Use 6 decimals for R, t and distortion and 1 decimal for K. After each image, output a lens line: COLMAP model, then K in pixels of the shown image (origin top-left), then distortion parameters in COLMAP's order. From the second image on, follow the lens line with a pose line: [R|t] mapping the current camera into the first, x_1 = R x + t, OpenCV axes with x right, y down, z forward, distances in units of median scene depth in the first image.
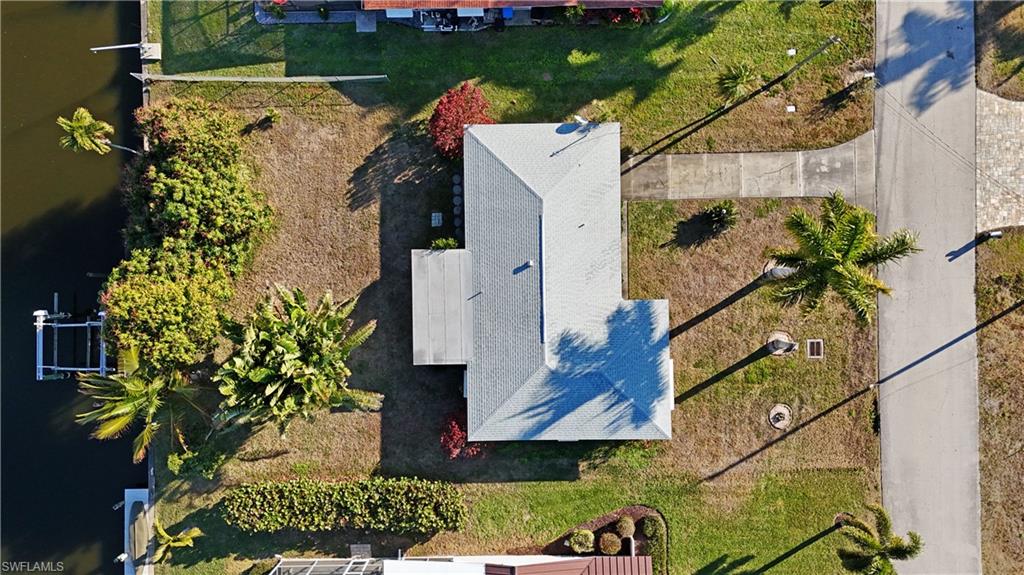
lens RADIAL K [[749.1, 0, 512.0], [0, 749.1, 287.5], [0, 0, 1]] dist [0.071061, -0.074987]
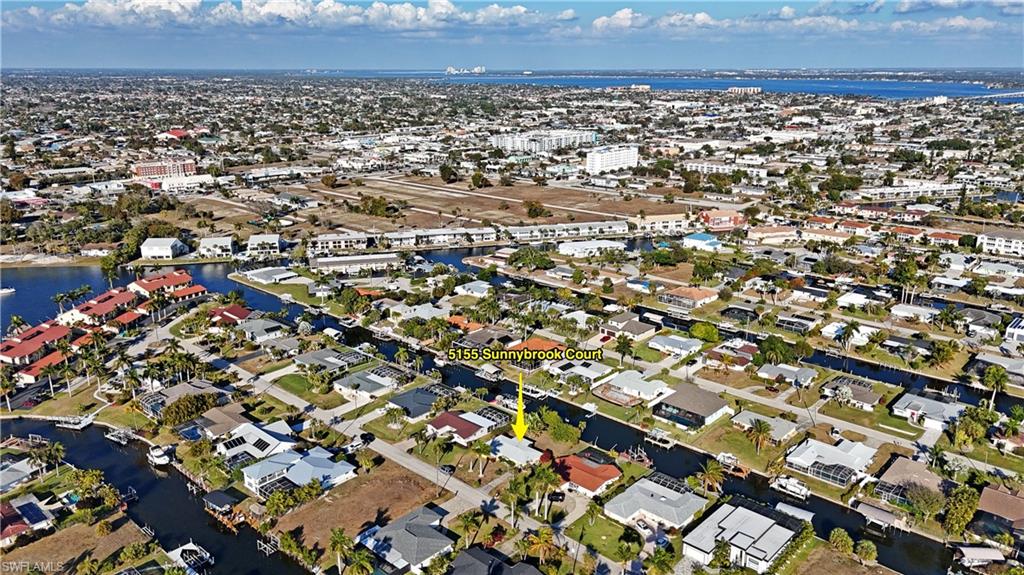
lens RADIAL K [[749.1, 0, 512.0], [0, 749.1, 287.5], [0, 0, 1]] dist [0.071061, -0.074987]
pose [[-0.689575, 0.216482, -0.691102, 3.390523], [-0.724099, -0.189049, 0.663280, -3.245065], [0.012936, 0.957808, 0.287118, -1.615909]]
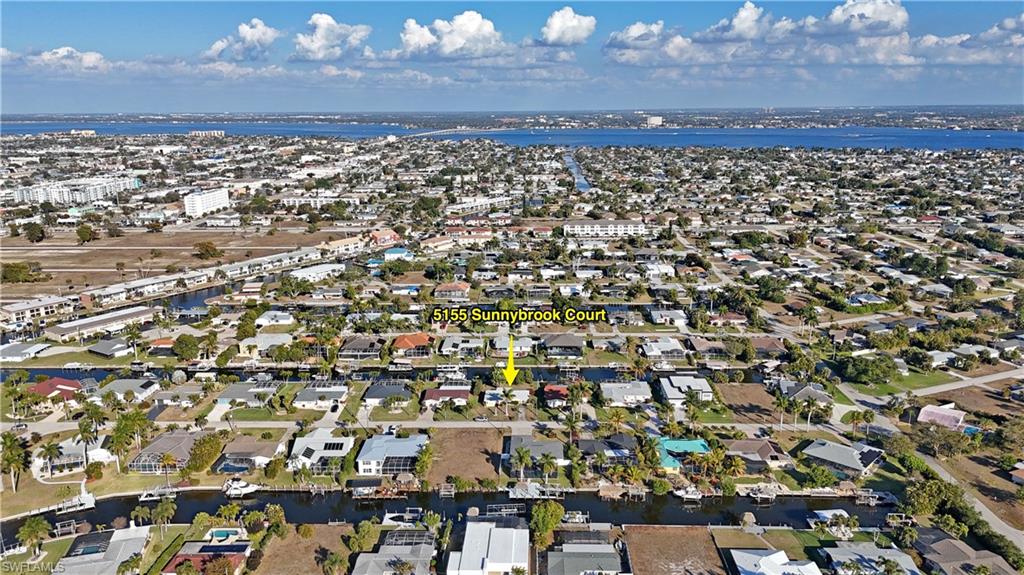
lens RADIAL K [[749.1, 0, 512.0], [0, 749.1, 287.5], [0, 0, 1]] dist [0.071061, -0.074987]
pose [[-0.049521, 0.244939, -0.968273, 6.408771], [-0.998675, 0.001420, 0.051435, -0.405225], [0.013973, 0.969537, 0.244545, -1.664856]]
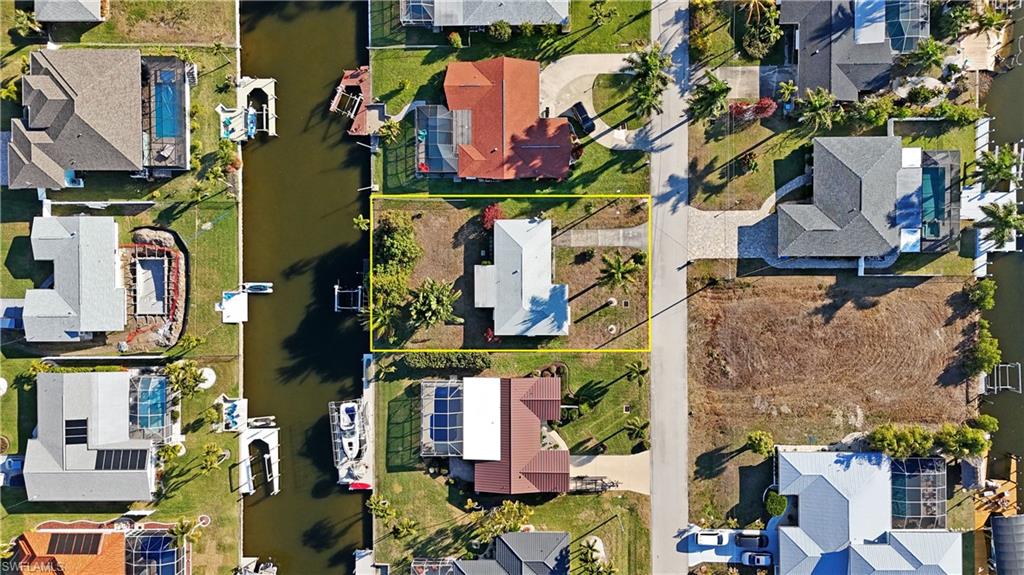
lens RADIAL K [[749.1, 0, 512.0], [0, 749.1, 287.5], [0, 0, 1]] dist [0.071061, -0.074987]
pose [[0.999735, 0.012486, -0.019355, 0.053024], [-0.012108, 0.999736, 0.019537, -0.022595], [0.019594, -0.019298, 0.999622, -1.634482]]
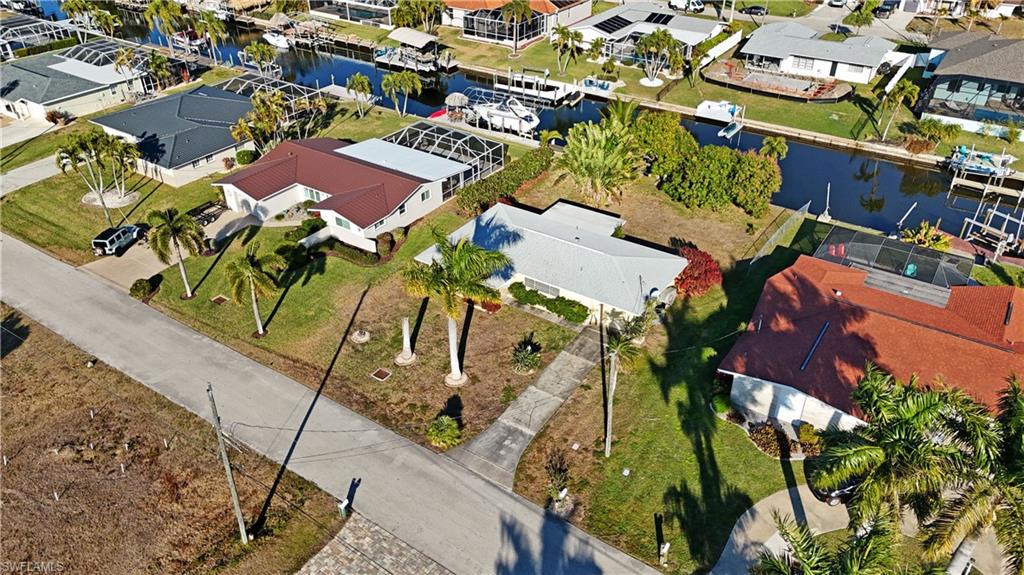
lens RADIAL K [[749.1, 0, 512.0], [0, 749.1, 287.5], [0, 0, 1]] dist [0.071061, -0.074987]
pose [[-0.571704, 0.456019, -0.682057, 1.005765], [-0.820366, -0.305183, 0.483593, -0.587345], [0.012375, 0.836008, 0.548577, 0.282706]]
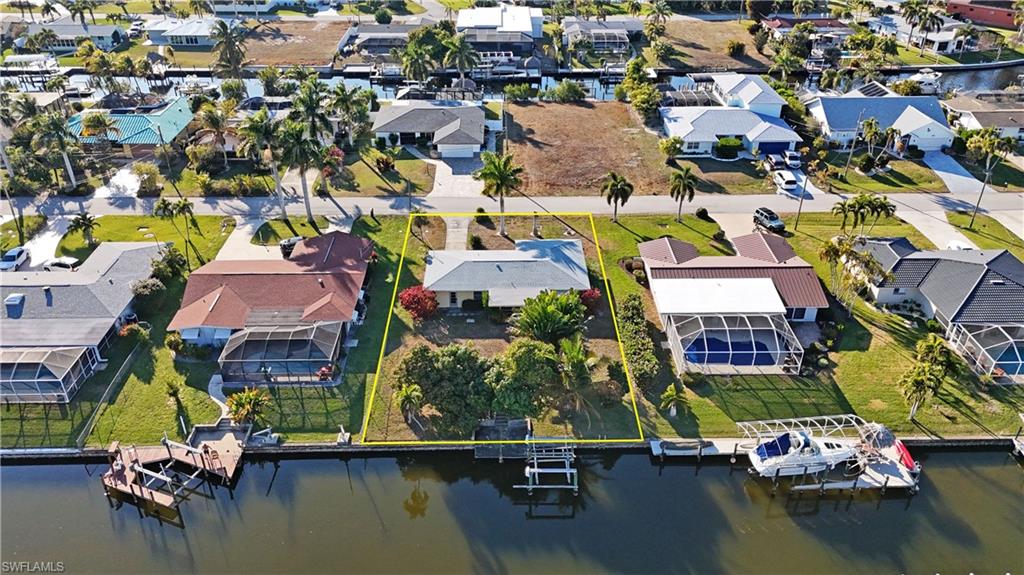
lens RADIAL K [[749.1, 0, 512.0], [0, 749.1, 287.5], [0, 0, 1]] dist [0.071061, -0.074987]
pose [[-0.001926, -0.534282, 0.845304, -1.565505], [0.999989, 0.002634, 0.003943, -0.000458], [-0.004334, 0.845302, 0.534271, 0.003555]]
